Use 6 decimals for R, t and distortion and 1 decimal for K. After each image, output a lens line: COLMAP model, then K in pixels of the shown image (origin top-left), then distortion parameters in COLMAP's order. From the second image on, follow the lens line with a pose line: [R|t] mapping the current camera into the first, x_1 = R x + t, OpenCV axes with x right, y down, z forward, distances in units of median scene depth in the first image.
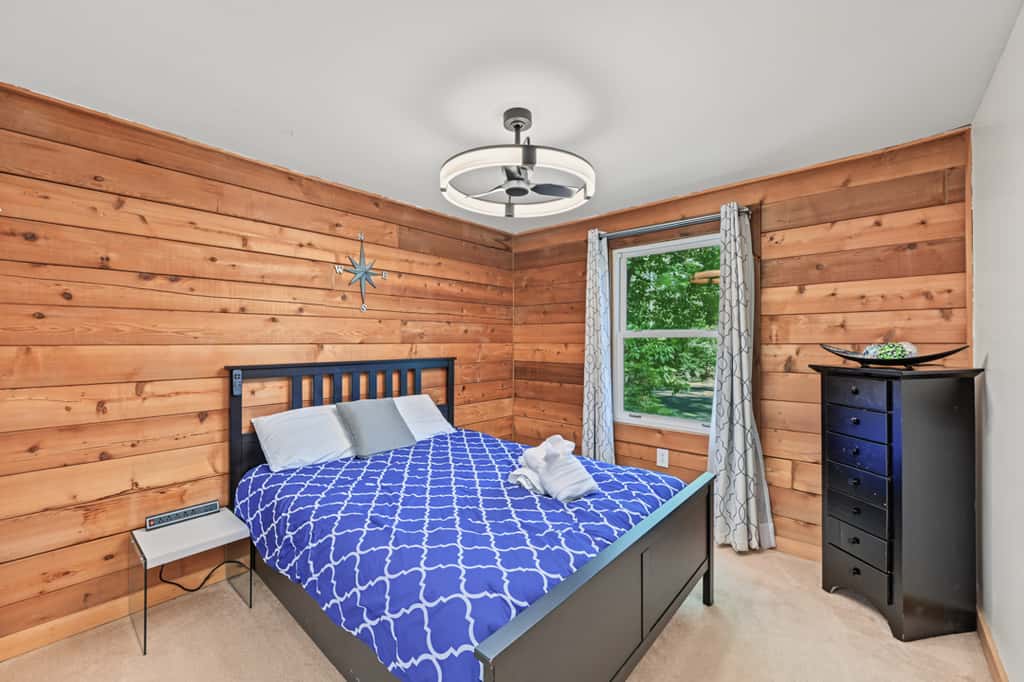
lens RADIAL K [[406.9, 0, 513.0], [0, 406.9, 340.1], [0, 0, 1]] dist [0.002648, 0.000222]
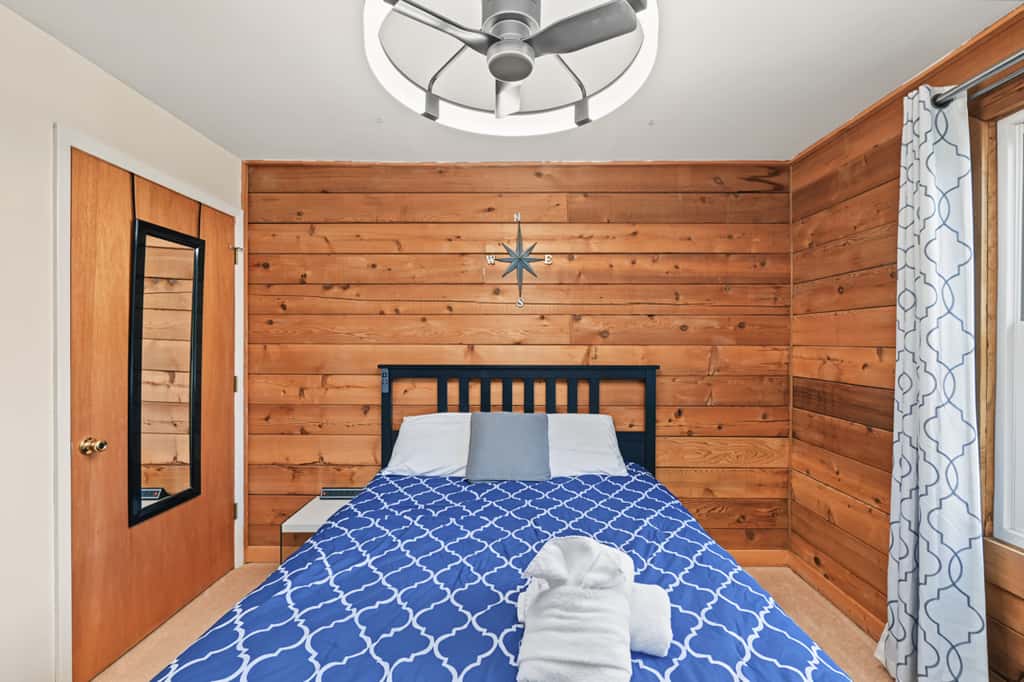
lens RADIAL K [[436.8, 0, 512.0], [0, 436.8, 341.0], [0, 0, 1]] dist [-0.000350, 0.000497]
pose [[0.657786, -0.000880, -0.753204, 0.265222], [-0.002003, 0.999994, -0.002918, 0.003439], [0.753202, 0.003428, 0.657780, 0.352699]]
